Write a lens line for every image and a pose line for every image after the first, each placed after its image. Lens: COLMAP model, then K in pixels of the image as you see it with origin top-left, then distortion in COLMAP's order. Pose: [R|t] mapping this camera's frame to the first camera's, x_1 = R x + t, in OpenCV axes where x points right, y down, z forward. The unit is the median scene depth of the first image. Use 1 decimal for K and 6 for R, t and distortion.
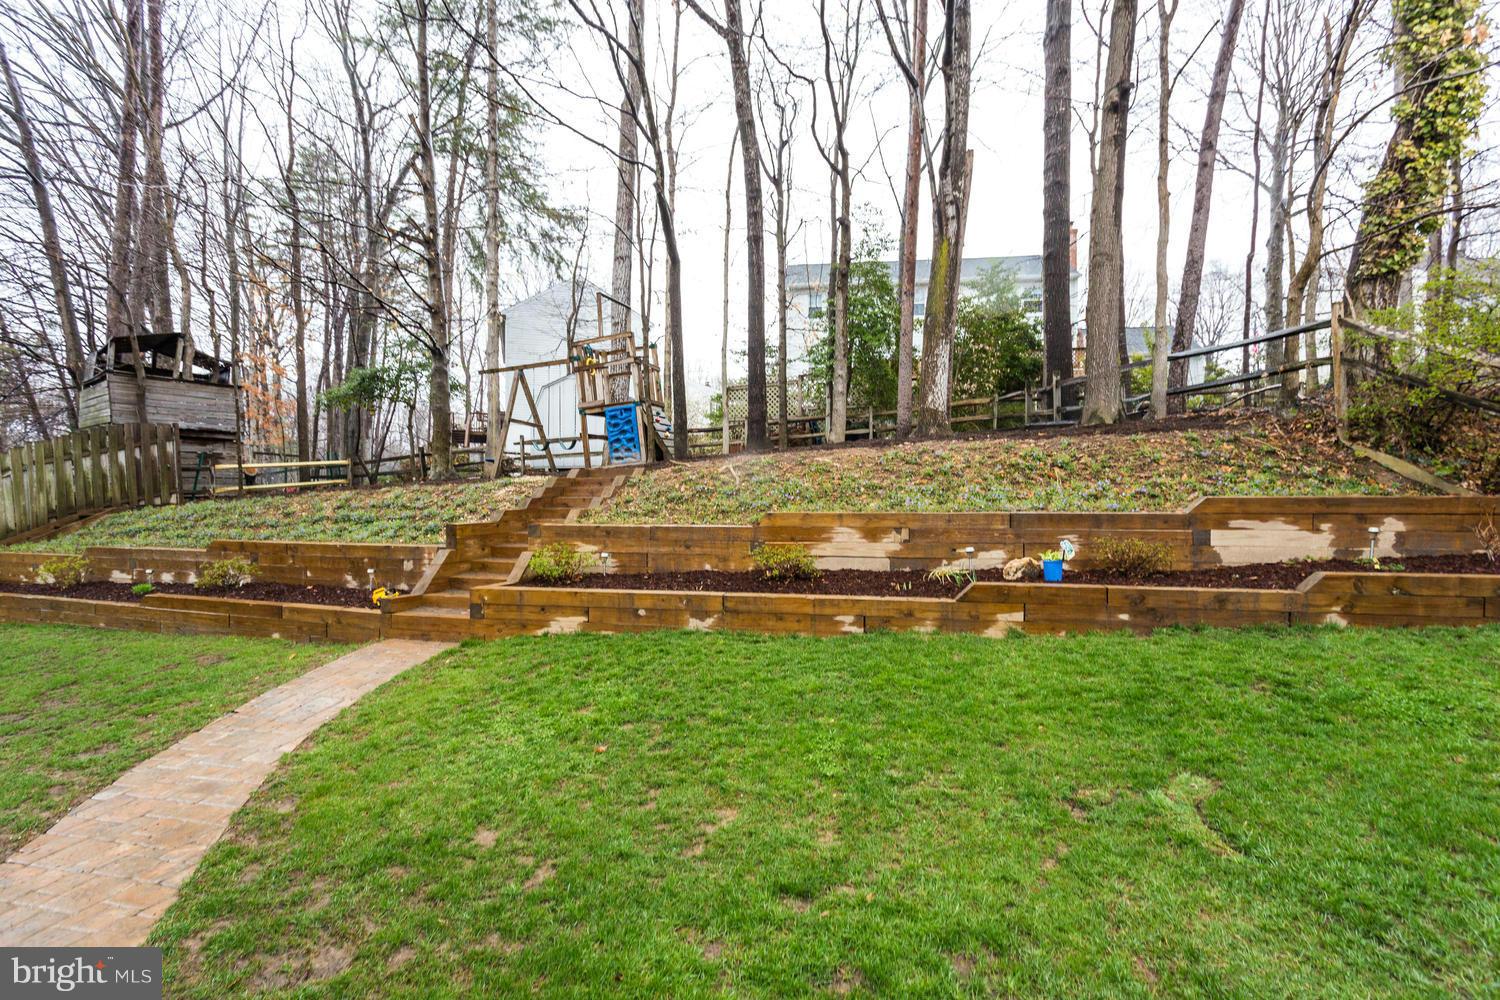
lens RADIAL K [[719.3, 0, 743.9], [0, 719.3, 513.2], [0, 0, 1]] dist [0.000276, -0.000116]
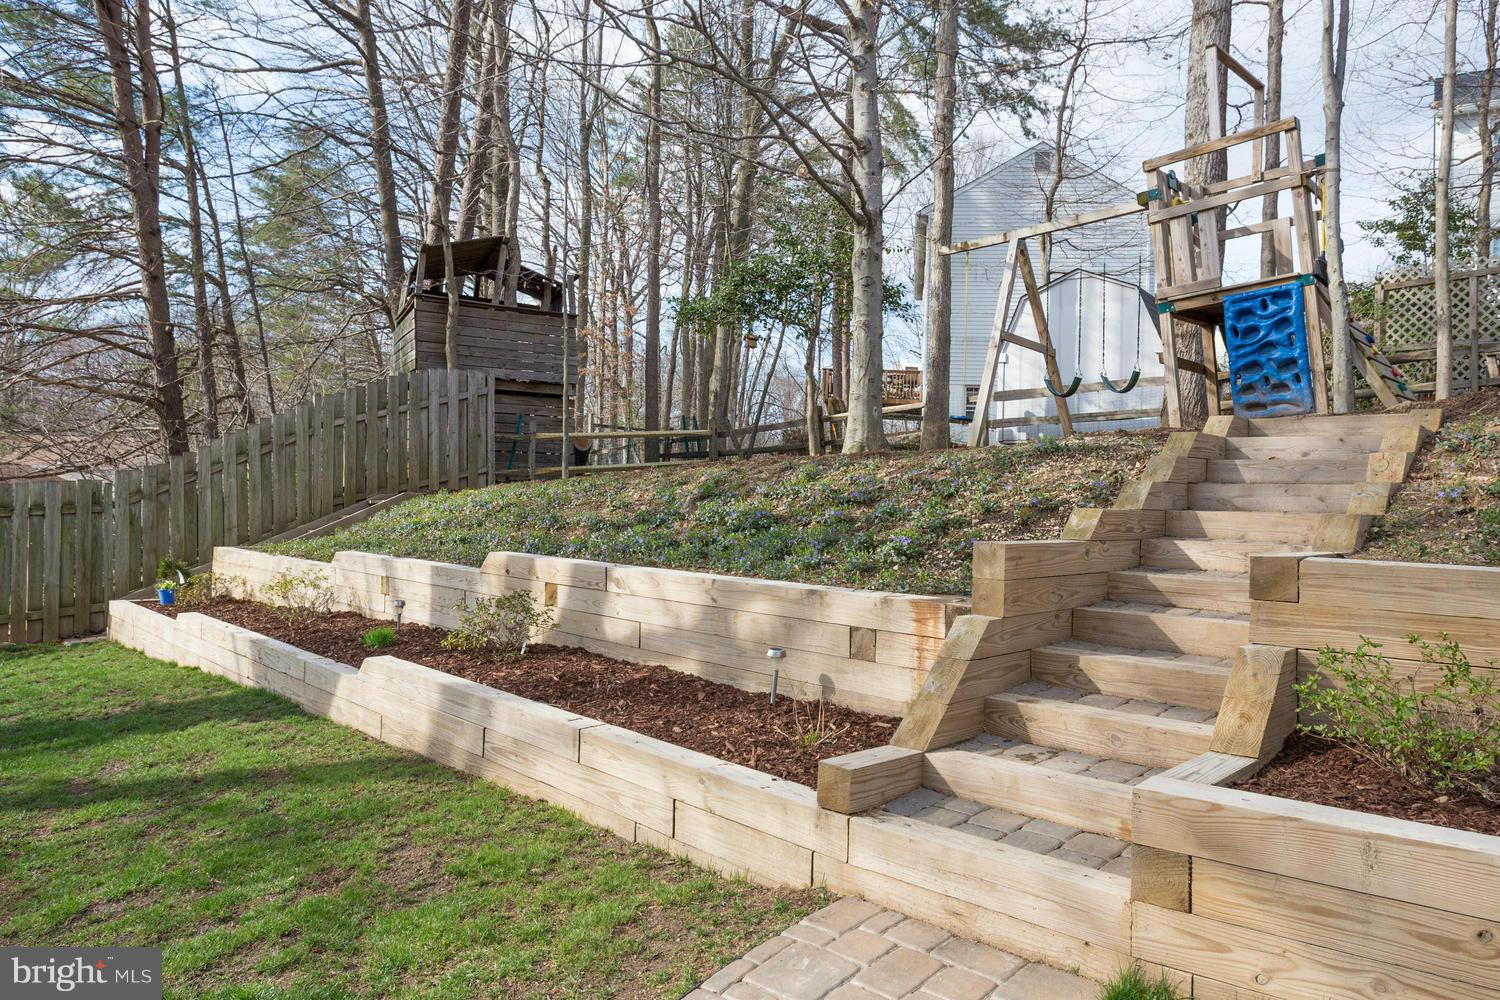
lens RADIAL K [[1036.1, 0, 752.8], [0, 1036.1, 427.5], [0, 0, 1]] dist [0.001663, 0.000141]
pose [[0.898628, -0.005494, -0.438676, -0.082339], [-0.035046, 0.995827, -0.084264, 0.000813], [0.437309, 0.091096, 0.894686, 0.140899]]
